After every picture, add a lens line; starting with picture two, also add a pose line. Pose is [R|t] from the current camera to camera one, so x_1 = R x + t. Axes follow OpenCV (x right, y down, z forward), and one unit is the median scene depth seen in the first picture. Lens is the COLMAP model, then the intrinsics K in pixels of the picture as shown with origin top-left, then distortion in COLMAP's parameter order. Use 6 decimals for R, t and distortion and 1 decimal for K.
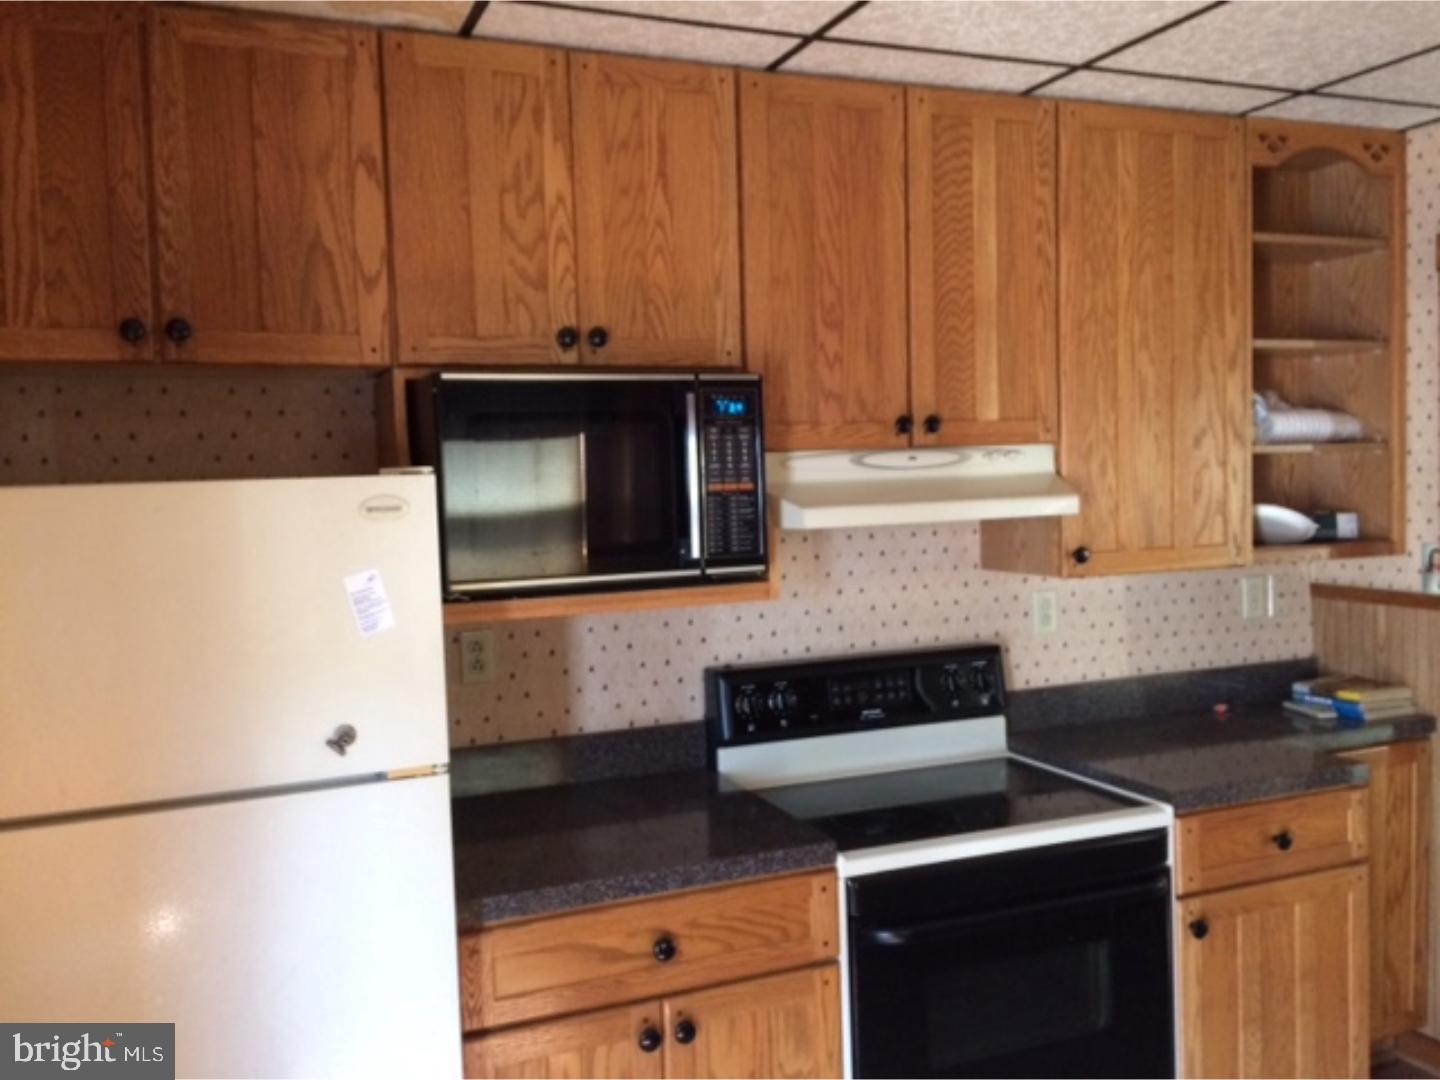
lens RADIAL K [[1218.4, 0, 711.6], [0, 1218.4, 534.7], [0, 0, 1]] dist [0.094668, -0.133111]
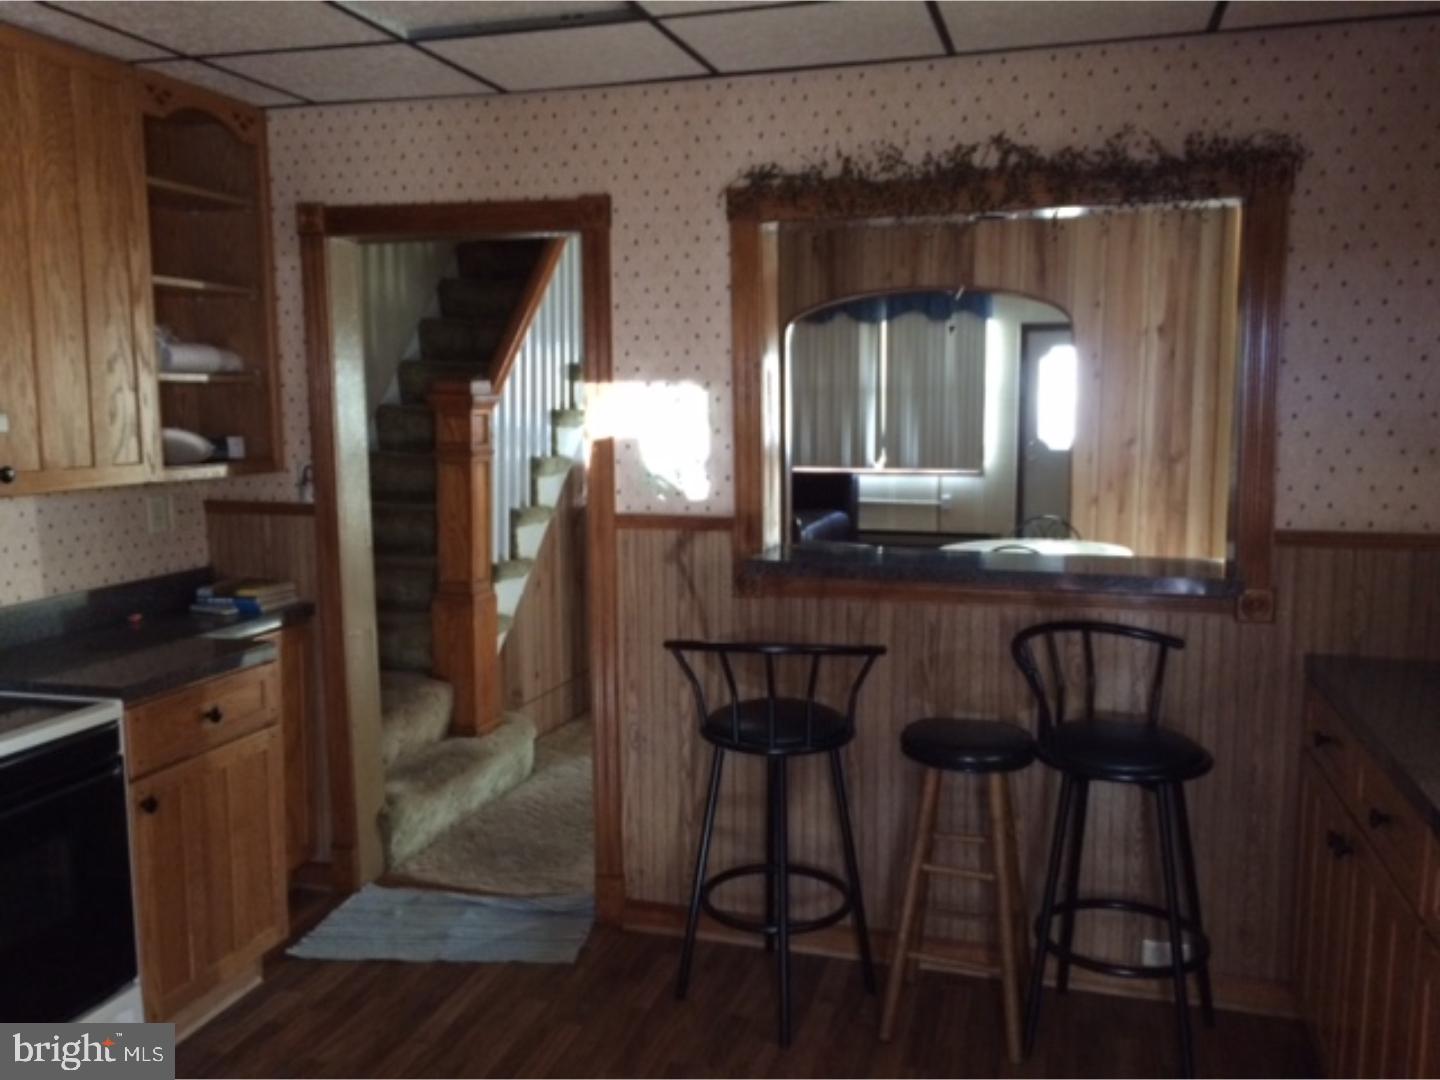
lens RADIAL K [[1218.4, 0, 711.6], [0, 1218.4, 534.7], [0, 0, 1]] dist [0.094668, -0.133111]
pose [[0.629046, -0.061699, 0.774916, -0.112169], [0.024227, 0.997917, 0.059788, 0.017102], [-0.776990, -0.018836, 0.629231, -0.074888]]
